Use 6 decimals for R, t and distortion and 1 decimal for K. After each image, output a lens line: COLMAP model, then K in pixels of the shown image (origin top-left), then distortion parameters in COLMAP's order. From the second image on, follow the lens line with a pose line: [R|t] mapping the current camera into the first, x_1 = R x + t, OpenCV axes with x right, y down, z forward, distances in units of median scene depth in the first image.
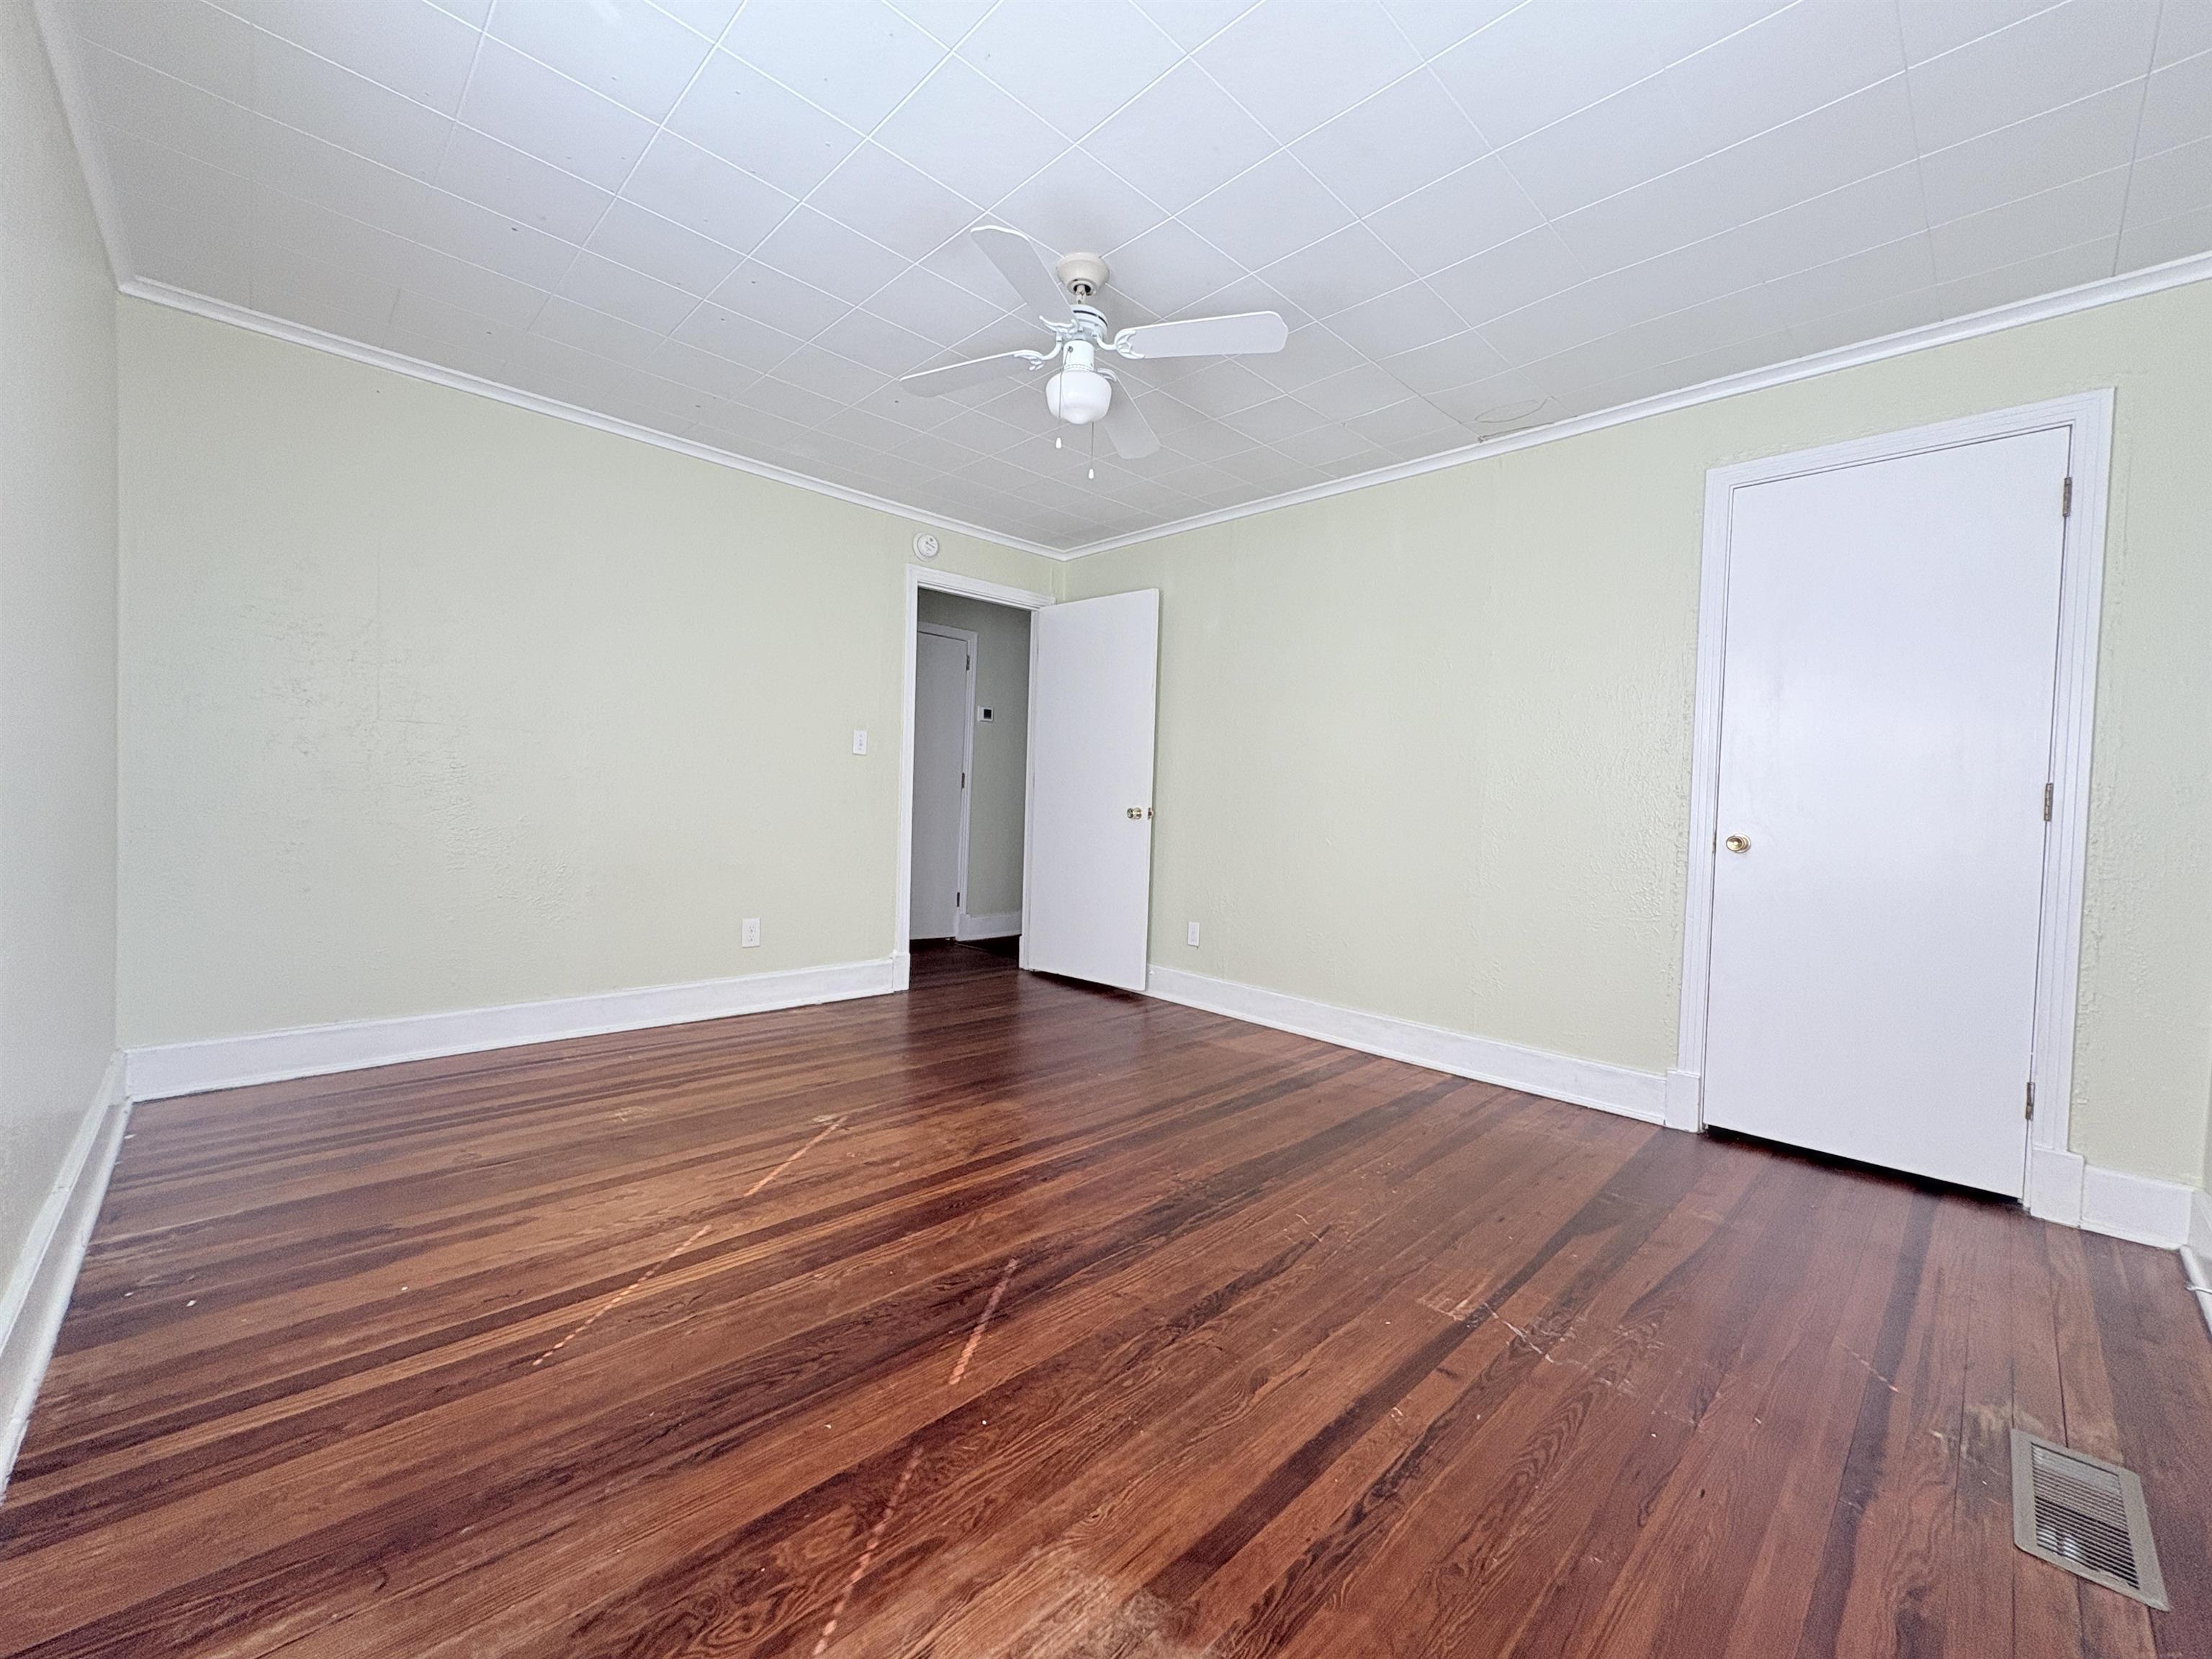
lens RADIAL K [[877.5, 0, 1106.0], [0, 877.5, 829.5], [0, 0, 1]] dist [-0.000238, 0.000693]
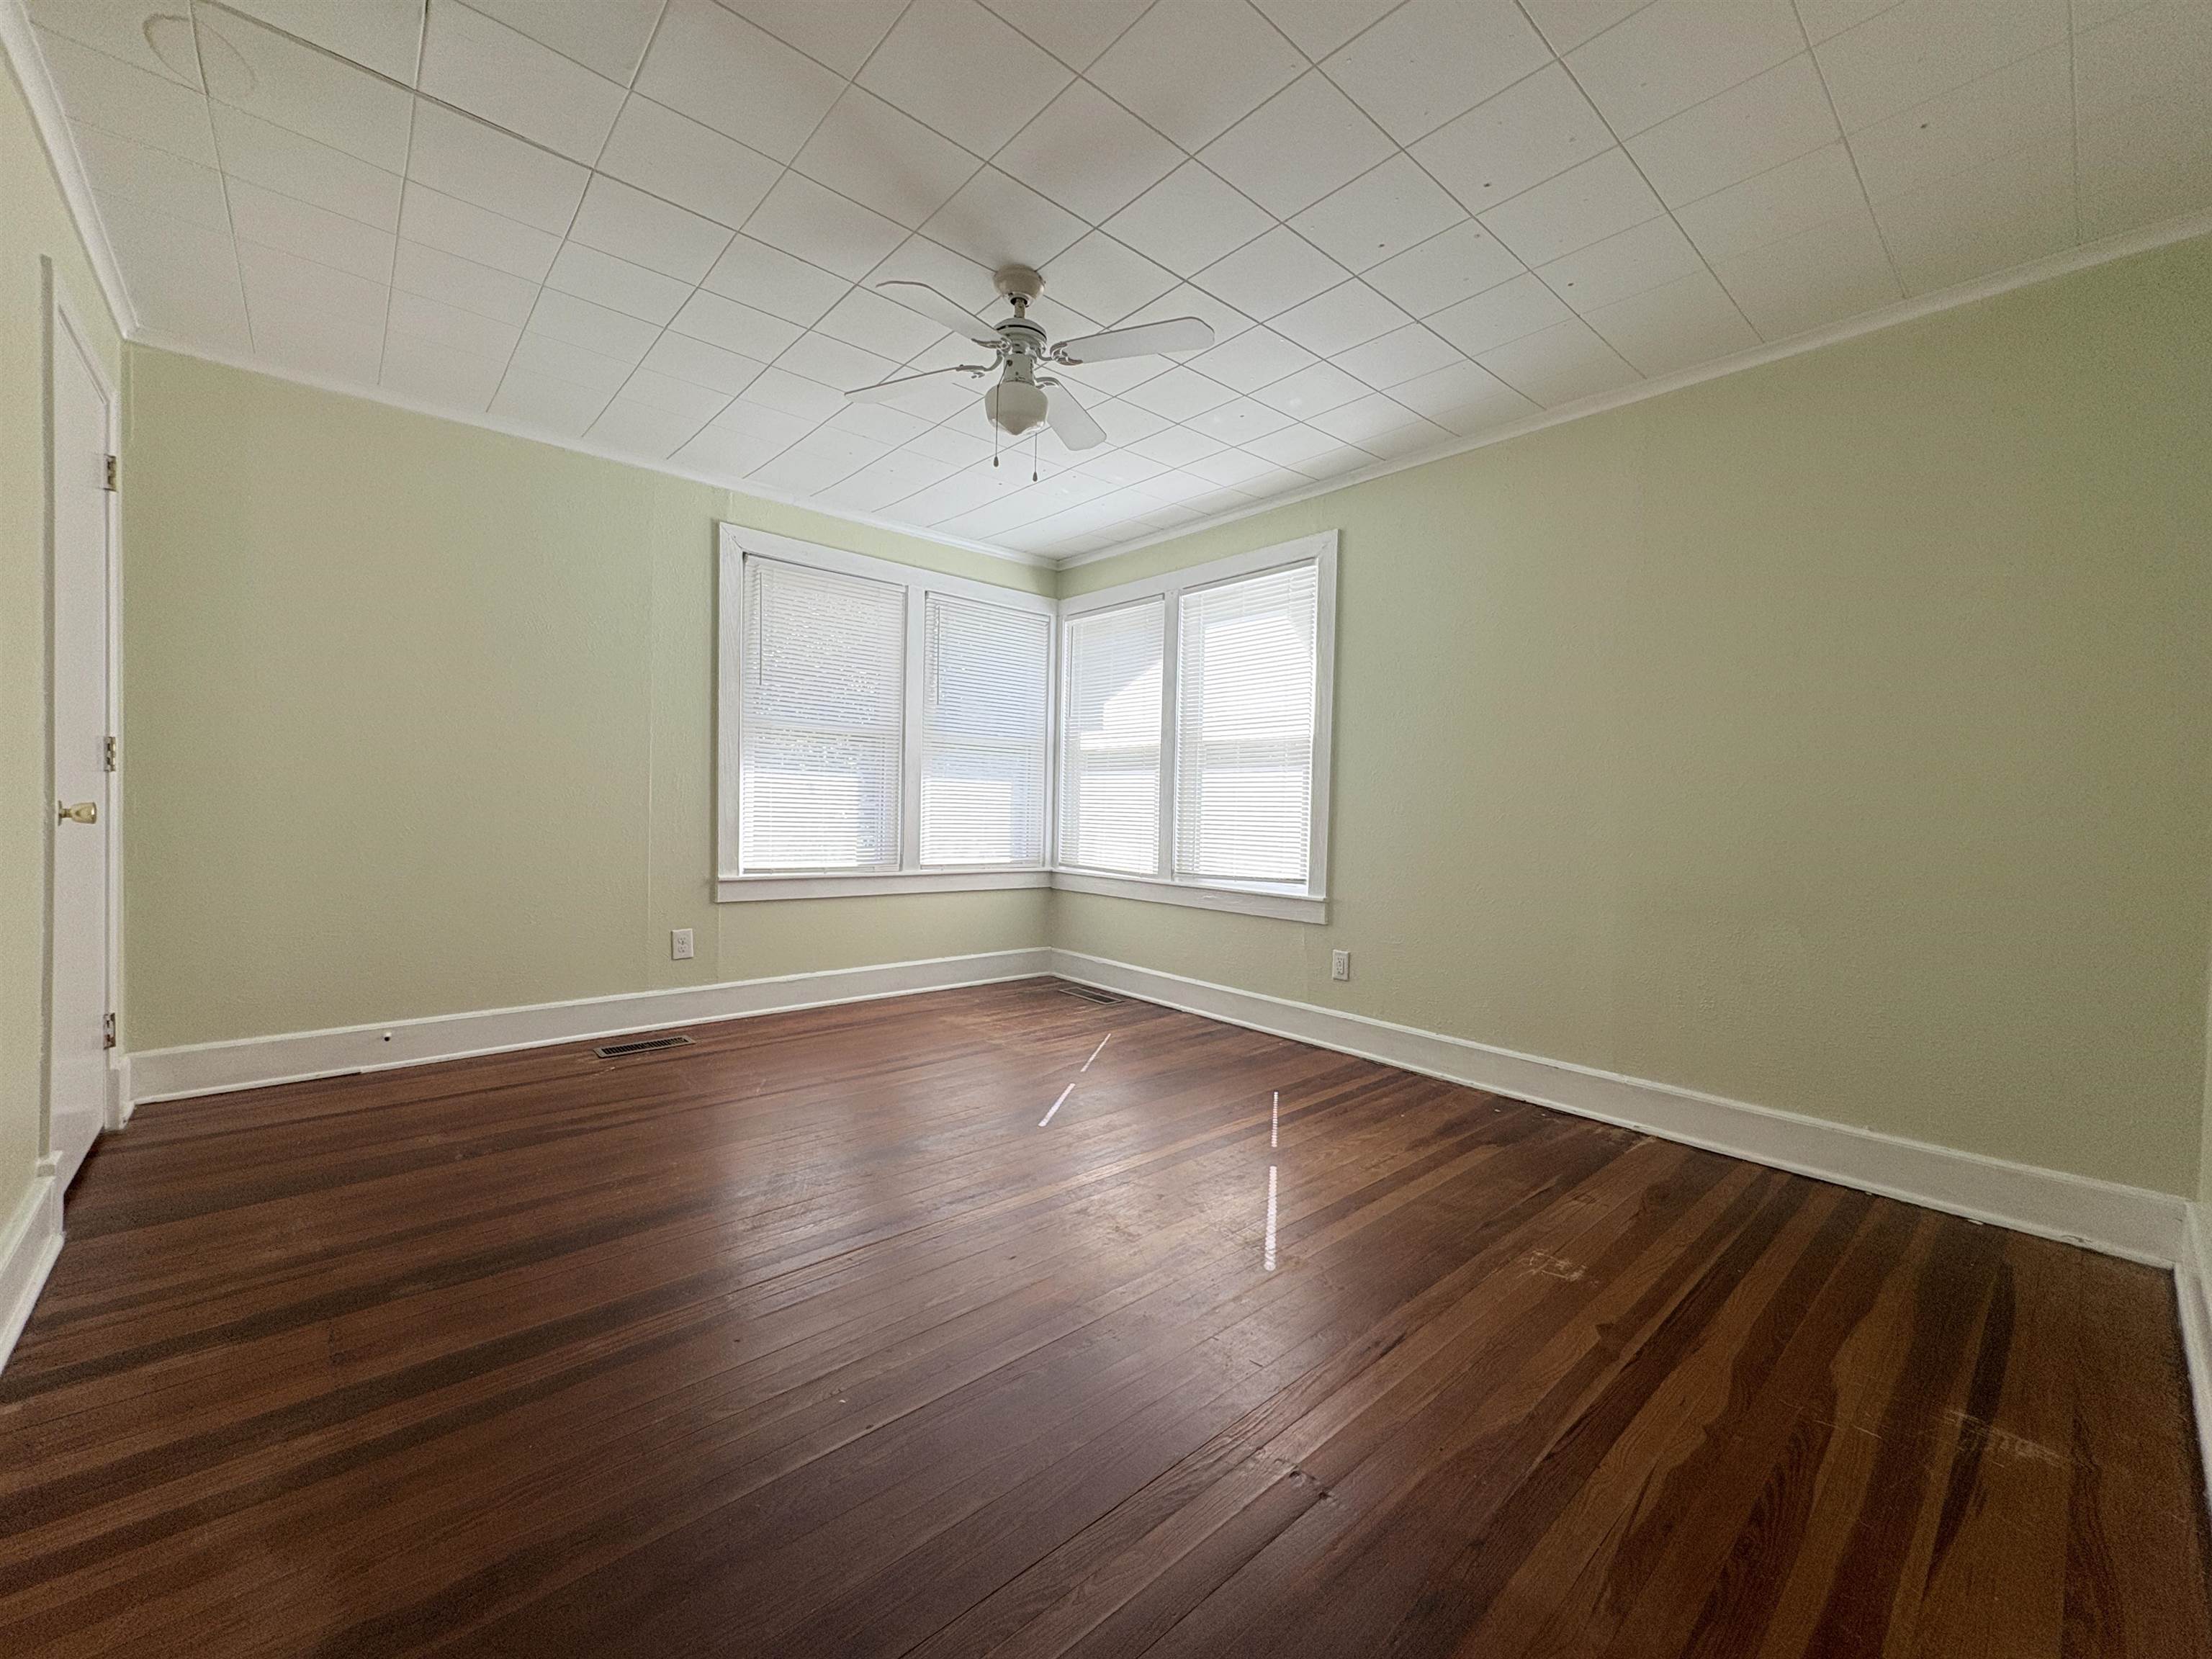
lens RADIAL K [[877.5, 0, 1106.0], [0, 877.5, 829.5], [0, 0, 1]] dist [-0.000238, 0.000693]
pose [[-0.996946, -0.060414, 0.049481, -0.187818], [-0.056760, 0.995776, 0.072173, -0.077108], [-0.053632, 0.069144, -0.996164, 1.790811]]
